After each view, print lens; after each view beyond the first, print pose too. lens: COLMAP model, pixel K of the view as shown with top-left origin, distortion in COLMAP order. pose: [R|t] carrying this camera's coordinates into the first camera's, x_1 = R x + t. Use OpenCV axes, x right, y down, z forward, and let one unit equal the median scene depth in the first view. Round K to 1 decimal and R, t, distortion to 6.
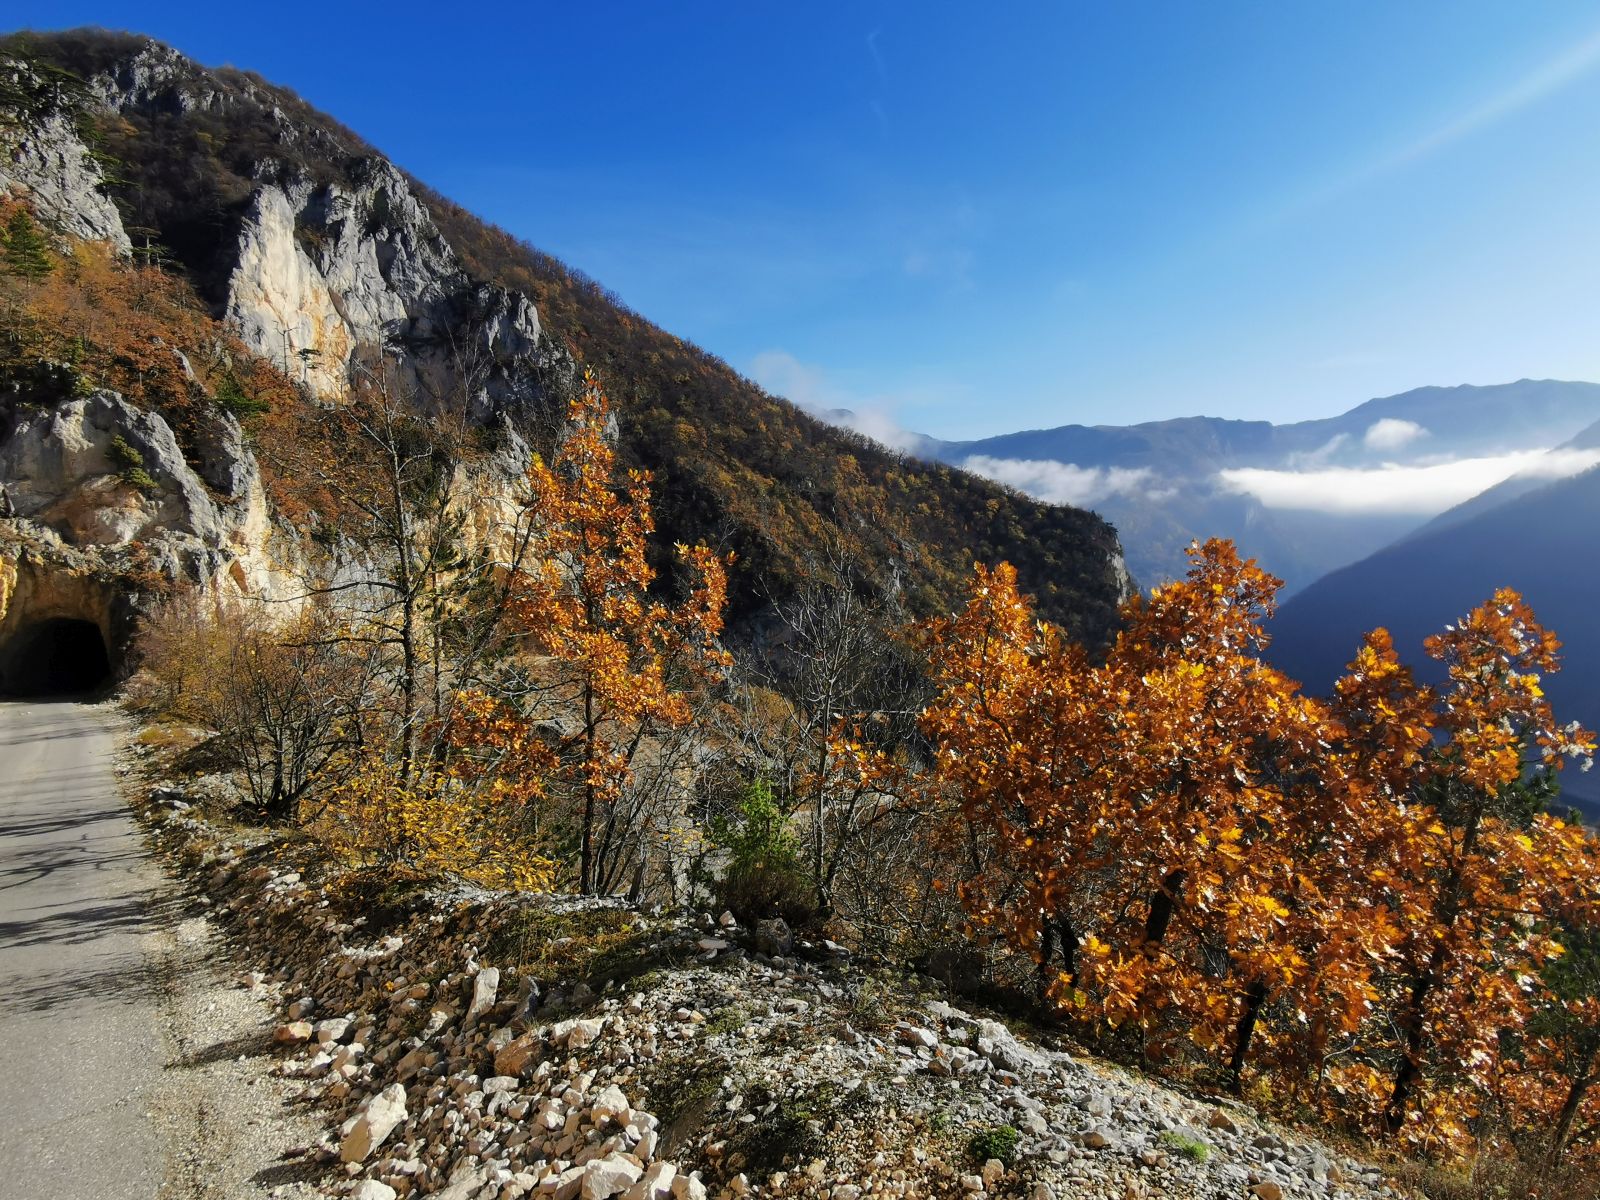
lens RADIAL K [[1064.8, 0, 797.7], [0, 1064.8, 601.0], [0, 0, 1]] dist [-0.003643, 0.007712]
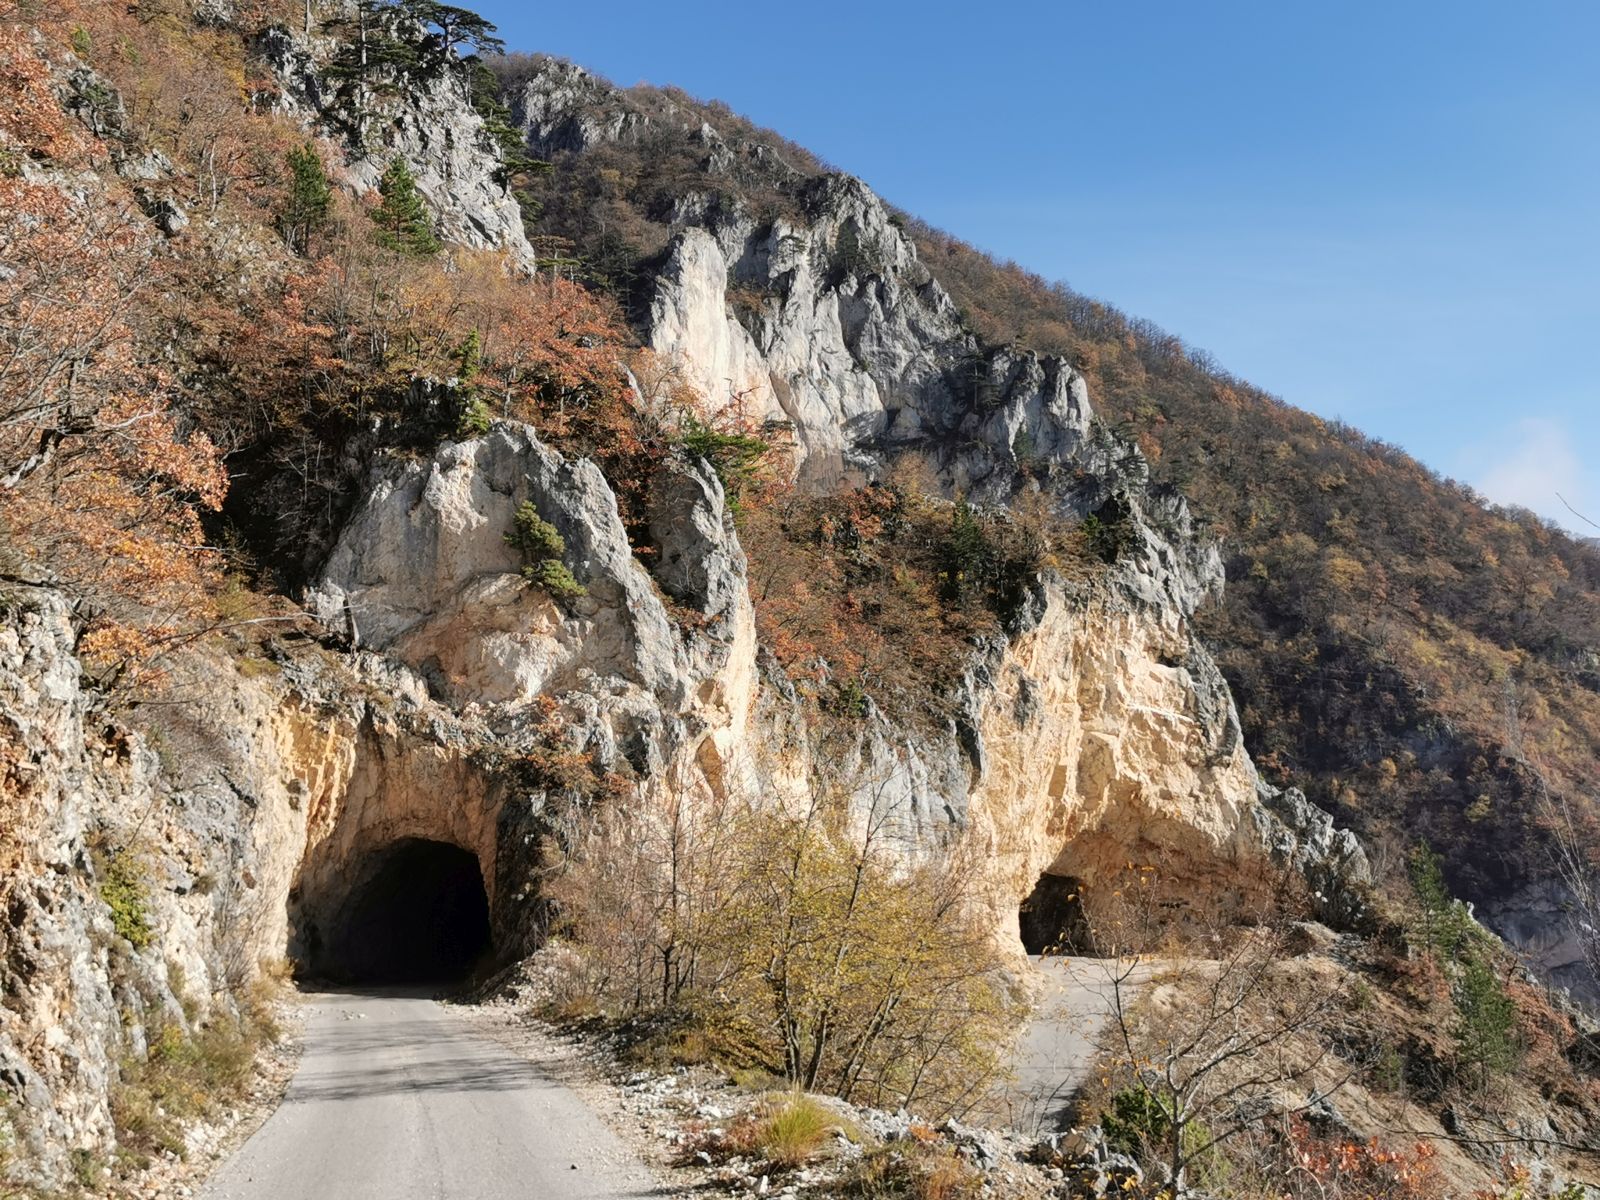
lens RADIAL K [[1749.3, 0, 790.1], [0, 1749.3, 608.5], [0, 0, 1]] dist [0.021391, 0.000000]
pose [[0.927400, -0.029413, -0.372914, -0.183493], [-0.027719, 0.988759, -0.146923, 0.025965], [0.373044, 0.146594, 0.916160, 0.241703]]
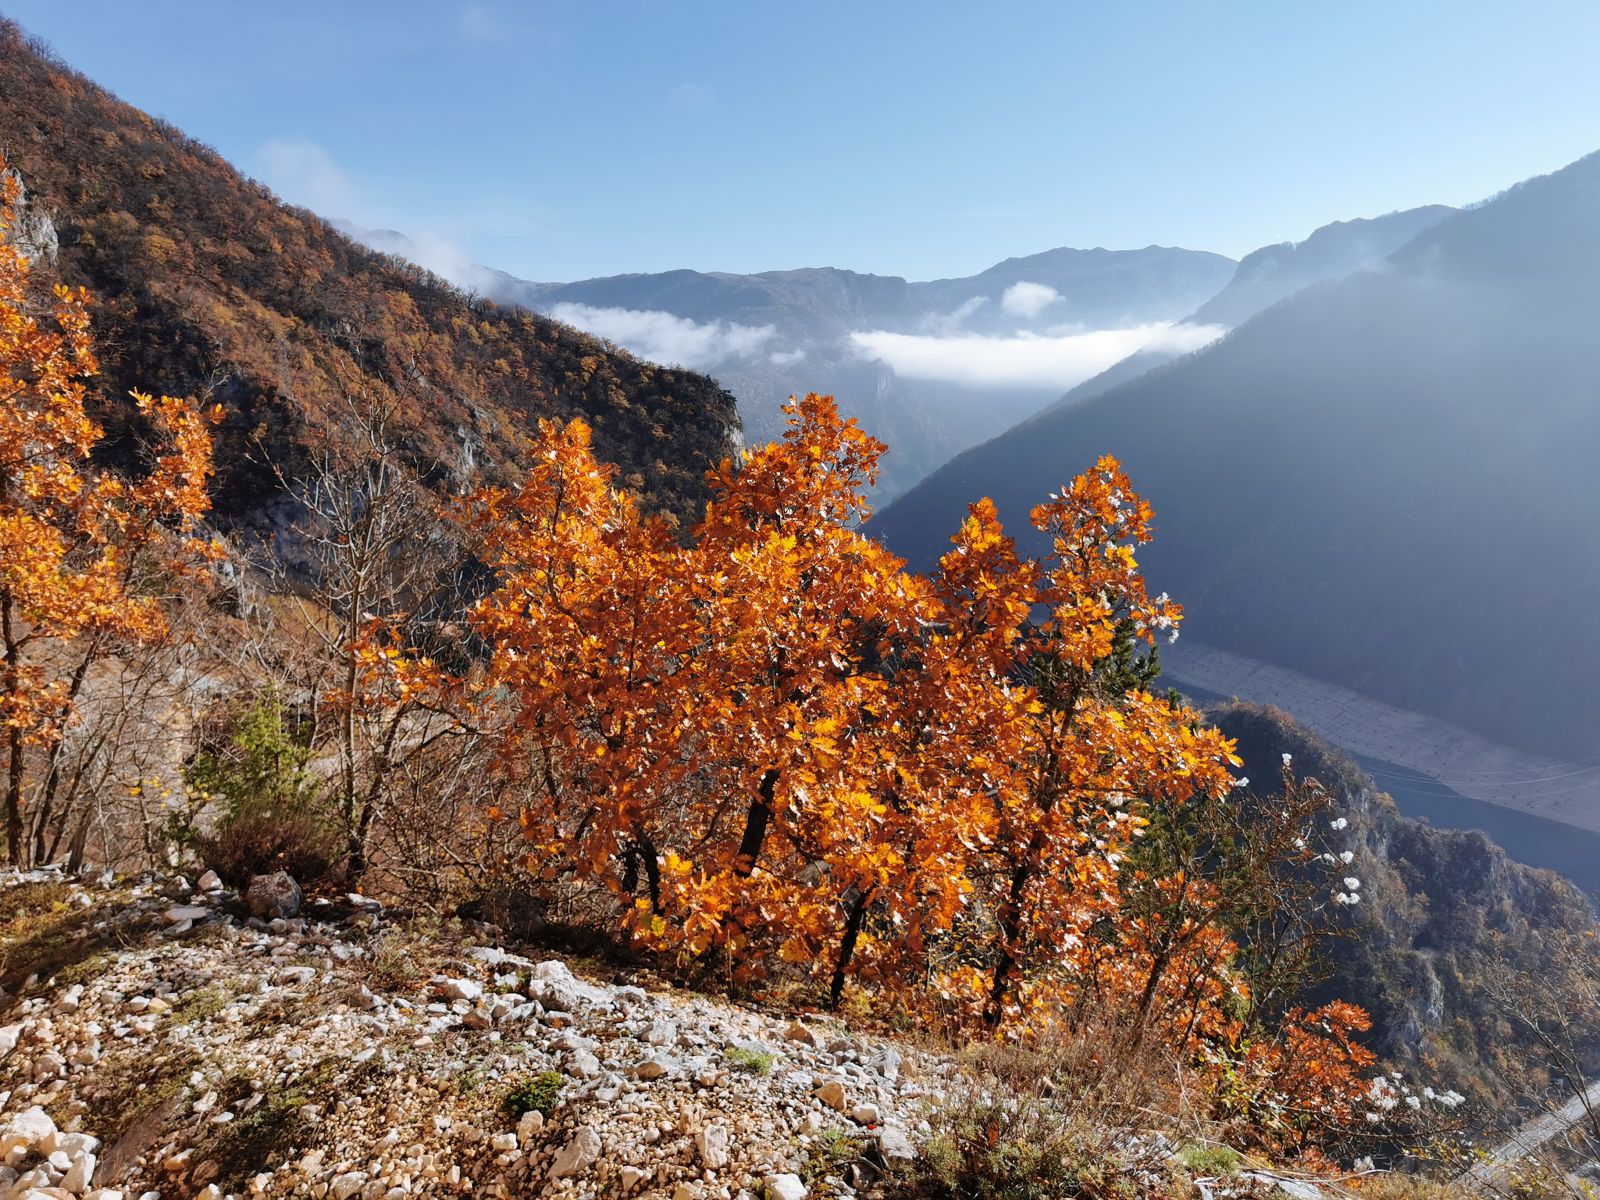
lens RADIAL K [[1298.9, 0, 804.8], [0, 1298.9, 593.5], [0, 0, 1]] dist [0.049992, -0.074885]
pose [[0.942150, -0.028554, 0.333973, 0.013553], [0.000555, 0.996497, 0.083632, 0.007708], [-0.335191, -0.078608, 0.938865, -0.002634]]
